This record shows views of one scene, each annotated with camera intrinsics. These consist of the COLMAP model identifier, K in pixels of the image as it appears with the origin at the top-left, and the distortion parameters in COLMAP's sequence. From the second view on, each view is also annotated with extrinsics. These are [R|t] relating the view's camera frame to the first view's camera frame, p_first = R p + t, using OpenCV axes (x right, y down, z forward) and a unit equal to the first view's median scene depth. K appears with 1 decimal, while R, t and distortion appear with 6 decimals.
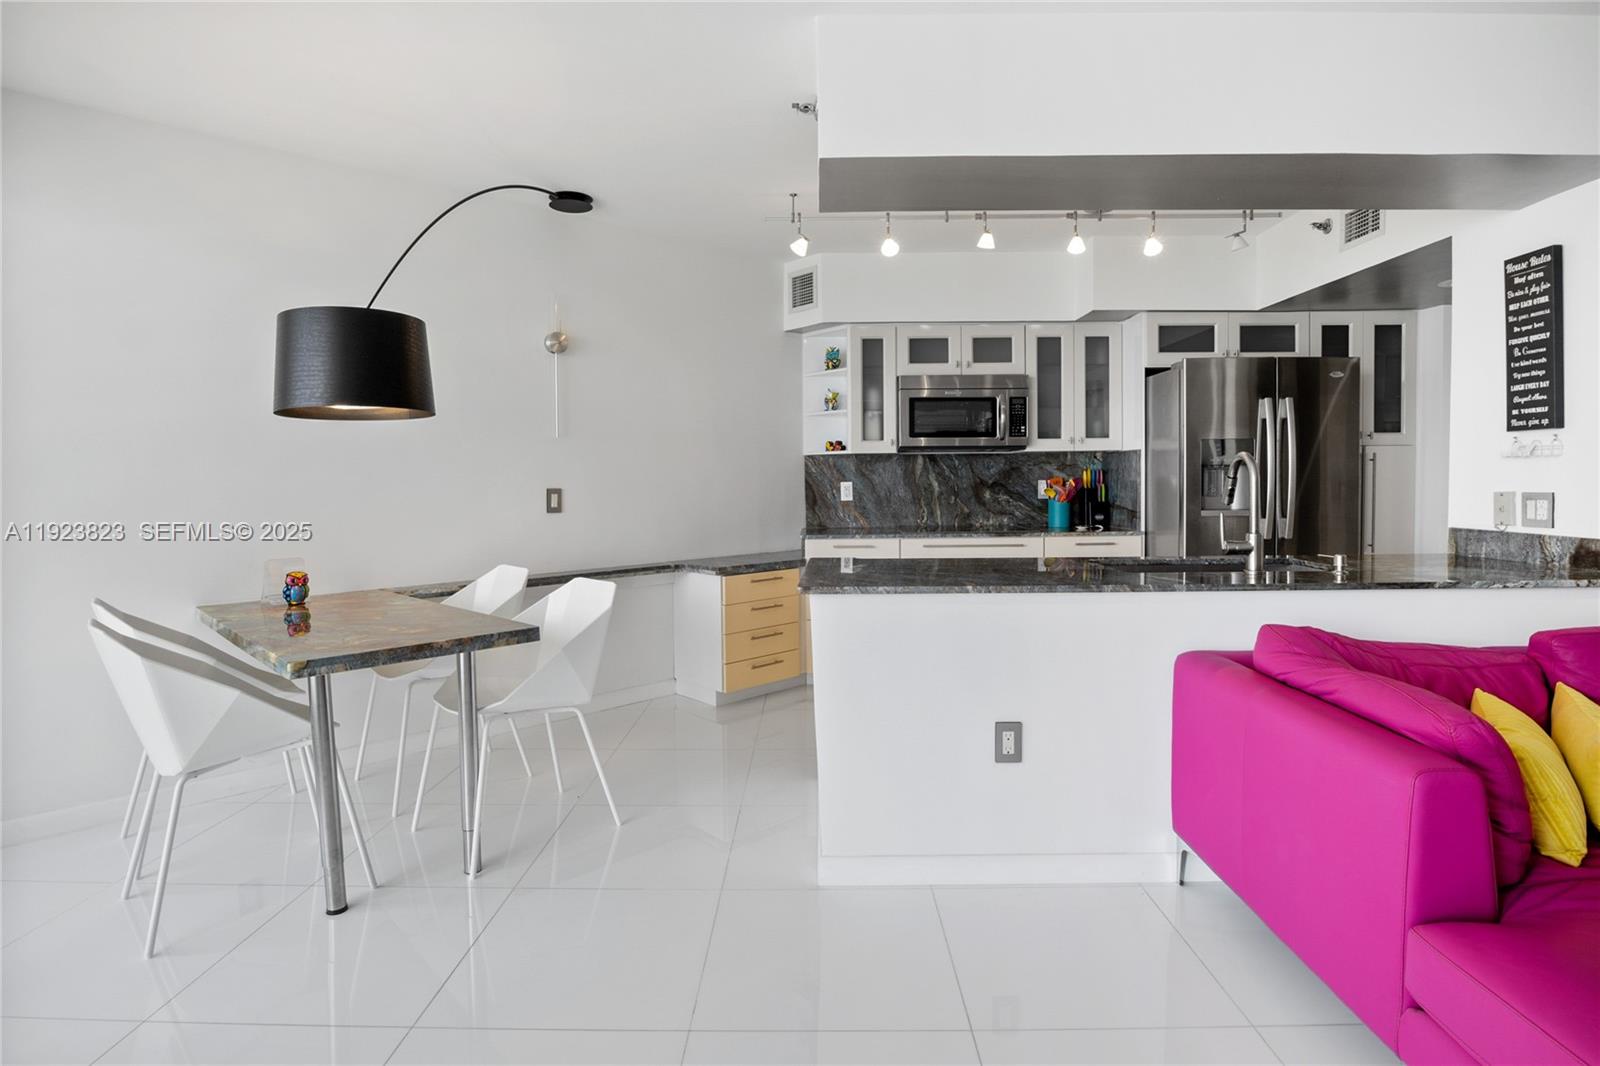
lens RADIAL K [[814.0, 0, 813.3], [0, 814.0, 518.2], [0, 0, 1]] dist [-0.043723, 0.011553]
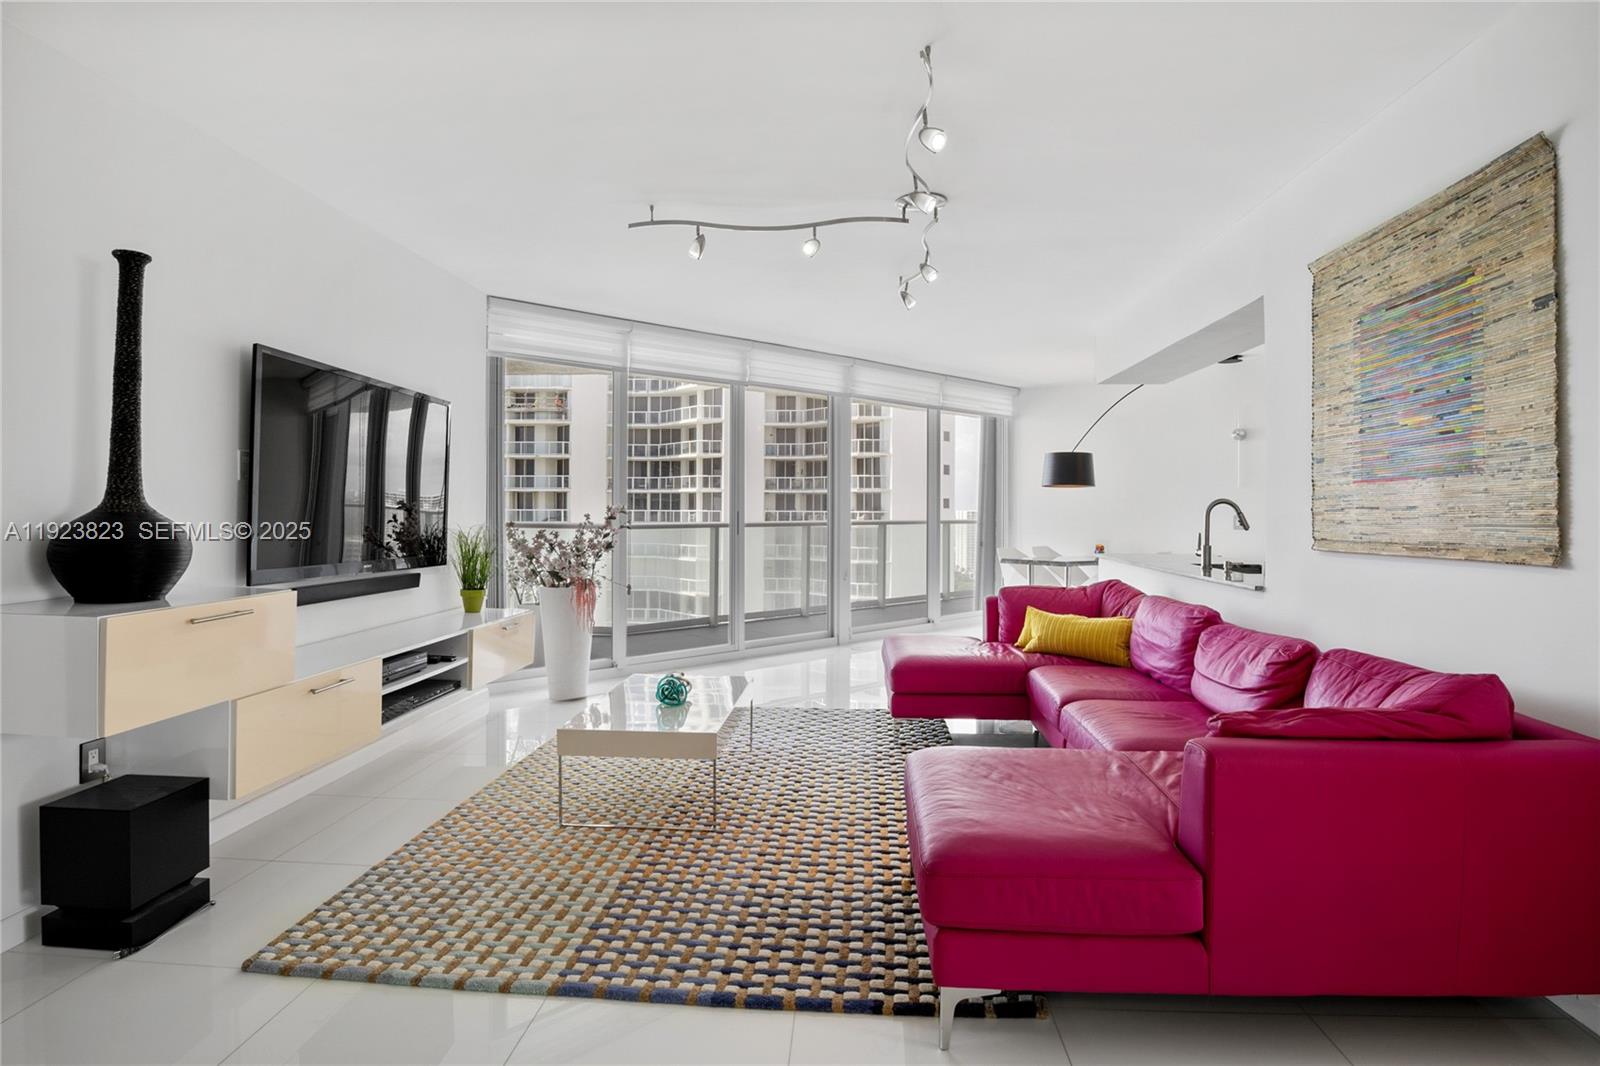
lens RADIAL K [[814.0, 0, 796.1], [0, 814.0, 502.0], [0, 0, 1]] dist [-0.043723, 0.011553]
pose [[-0.075925, 0.000207, -0.997114, 1.490497], [-0.055144, 0.998469, 0.004406, -0.020583], [0.995588, 0.055320, -0.075797, 0.162762]]
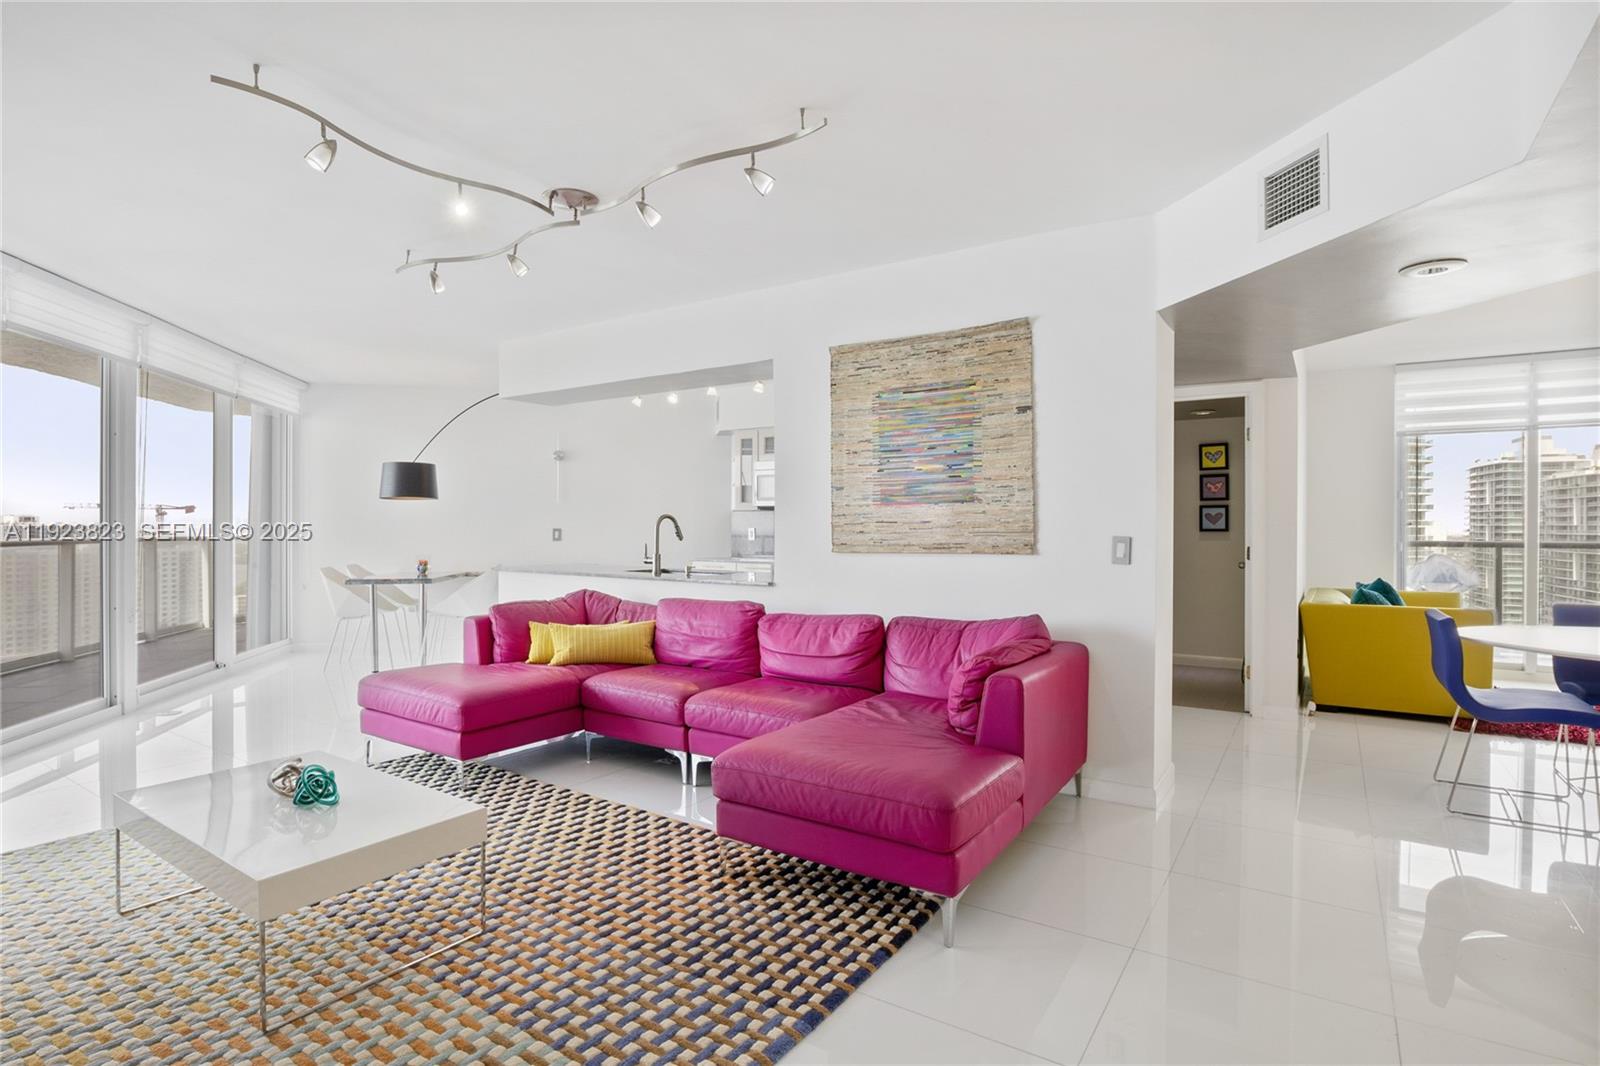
lens RADIAL K [[814.0, 0, 808.5], [0, 814.0, 524.8], [0, 0, 1]] dist [-0.043723, 0.011553]
pose [[0.832013, 0.010504, -0.554657, 1.277376], [-0.037362, 0.998612, -0.037133, 0.005363], [0.553497, 0.051619, 0.831250, -0.305599]]
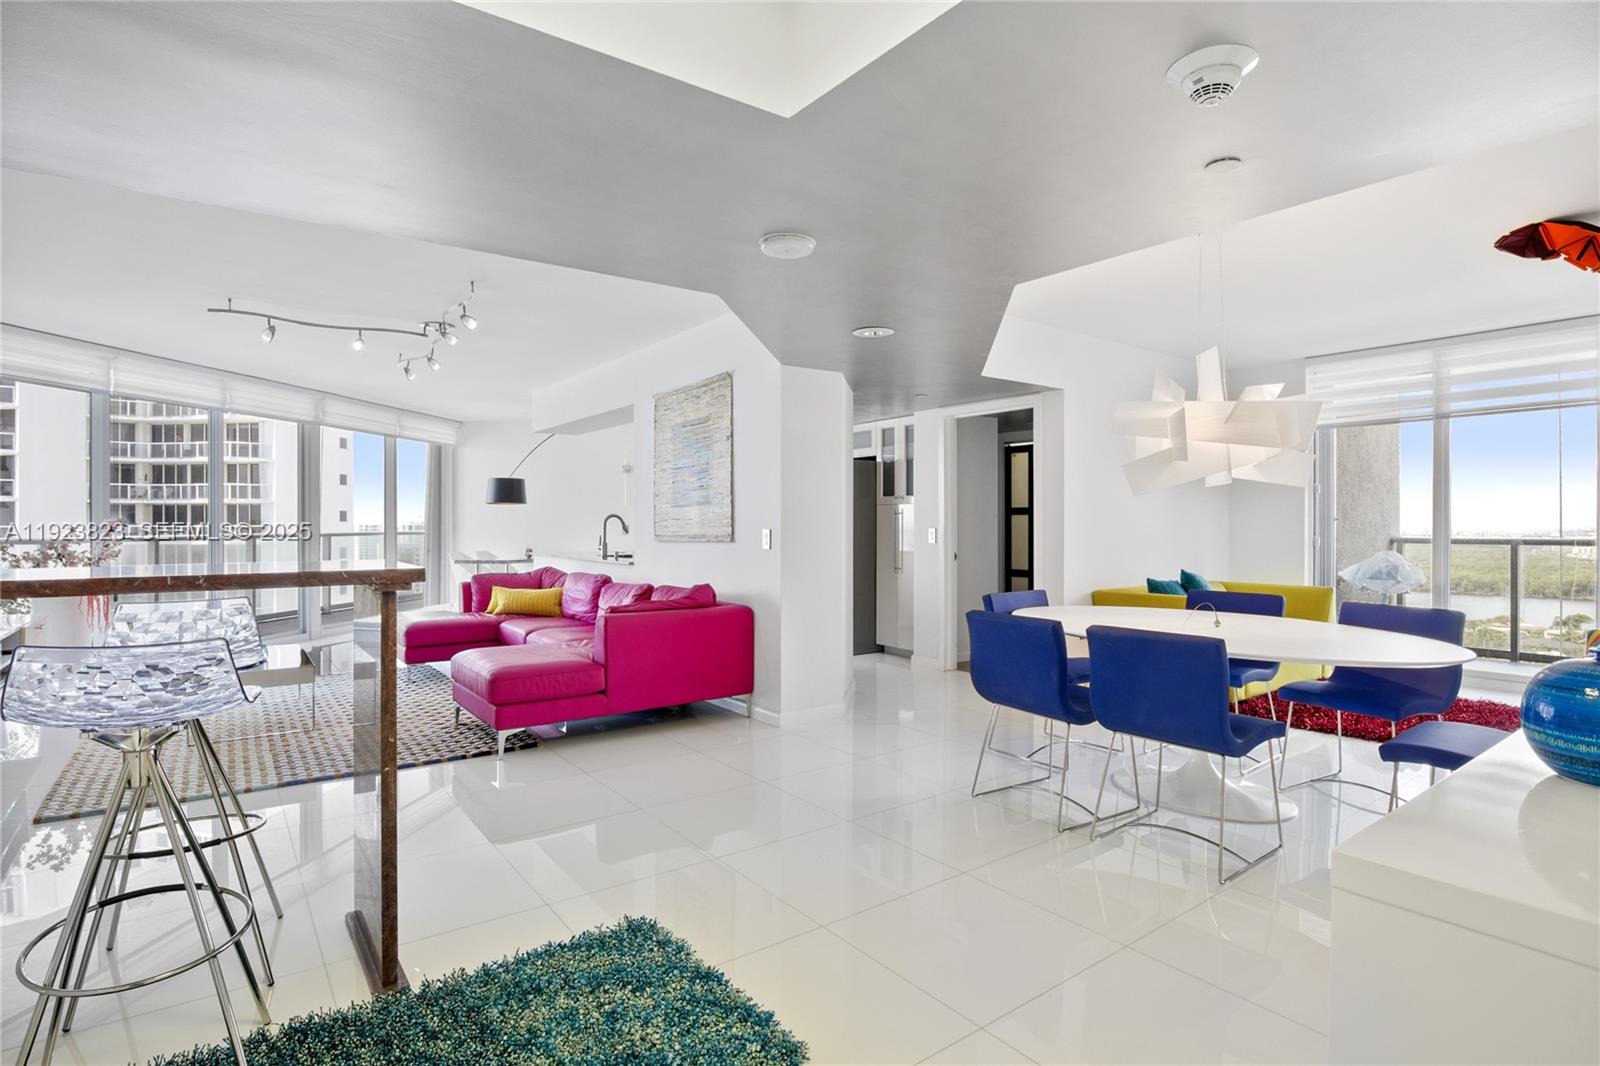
lens RADIAL K [[814.0, 0, 805.5], [0, 814.0, 522.6], [0, 0, 1]] dist [-0.043723, 0.011553]
pose [[0.596060, 0.008441, -0.802896, 2.063930], [-0.044334, 0.998765, -0.022413, -0.011604], [0.801715, 0.048955, 0.595698, -0.076212]]
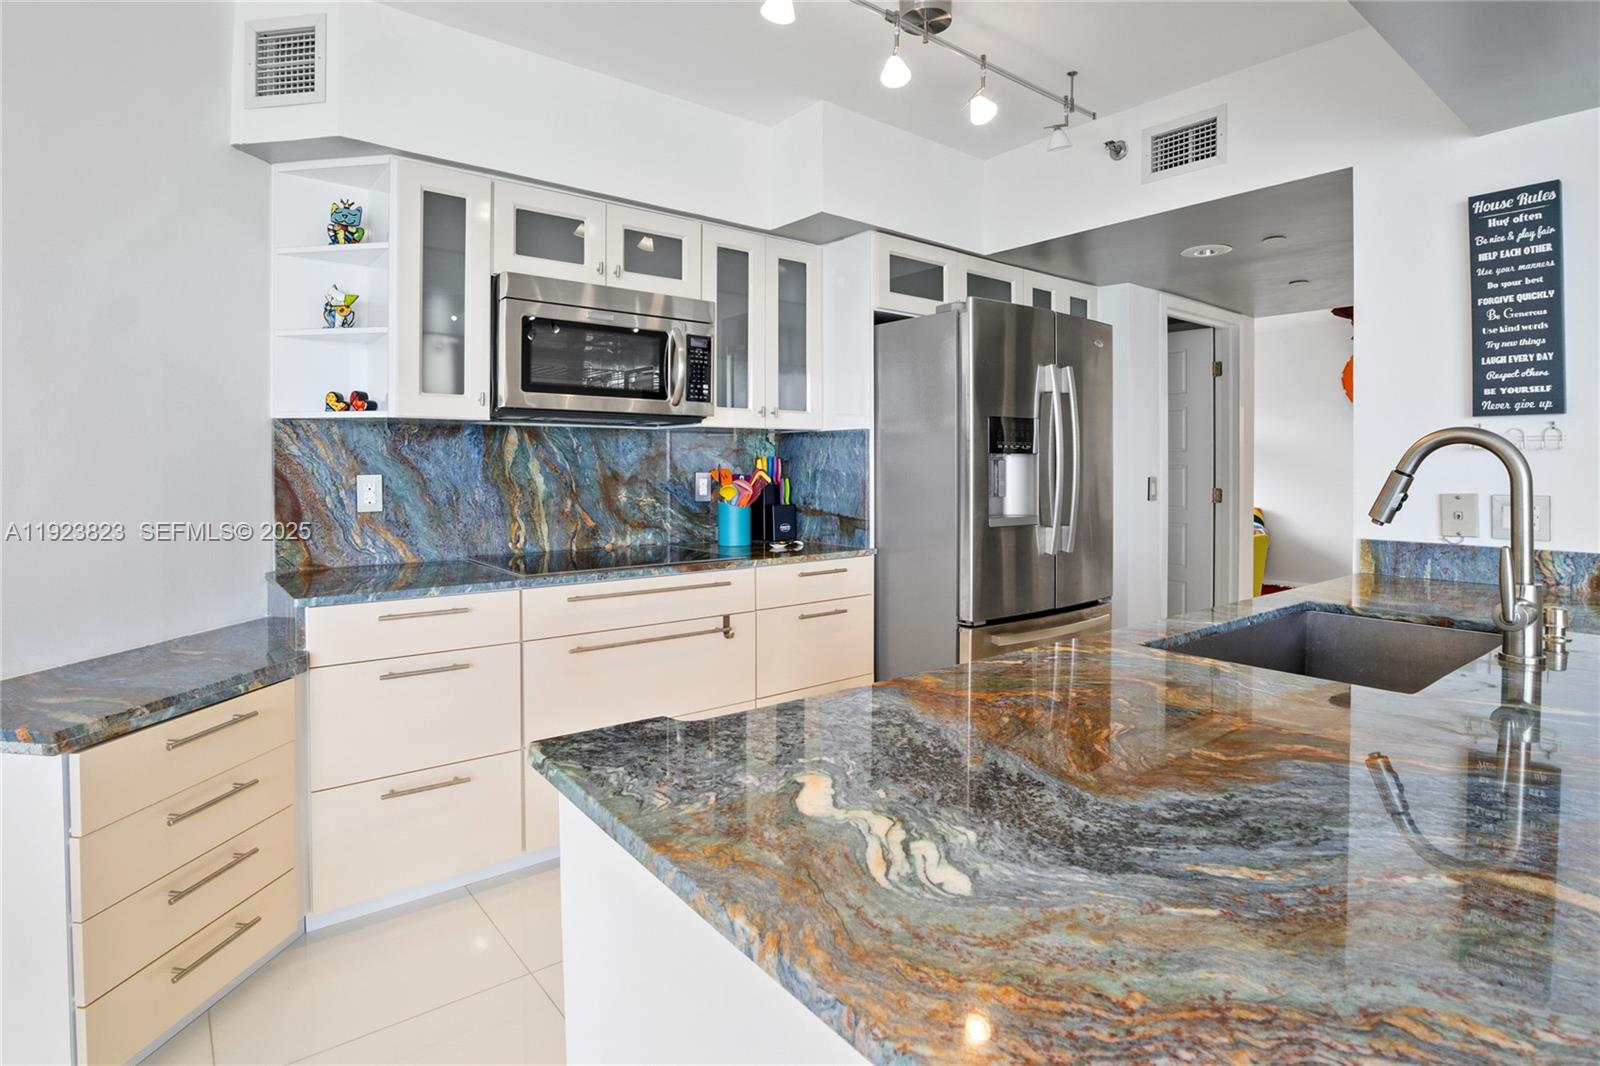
lens RADIAL K [[814.0, 0, 801.9], [0, 814.0, 471.3], [0, 0, 1]] dist [-0.043723, 0.011553]
pose [[0.772324, 0.005381, 0.635206, -0.087564], [0.021811, 0.999150, -0.034983, -0.030011], [-0.634854, 0.040872, 0.771550, 0.572761]]
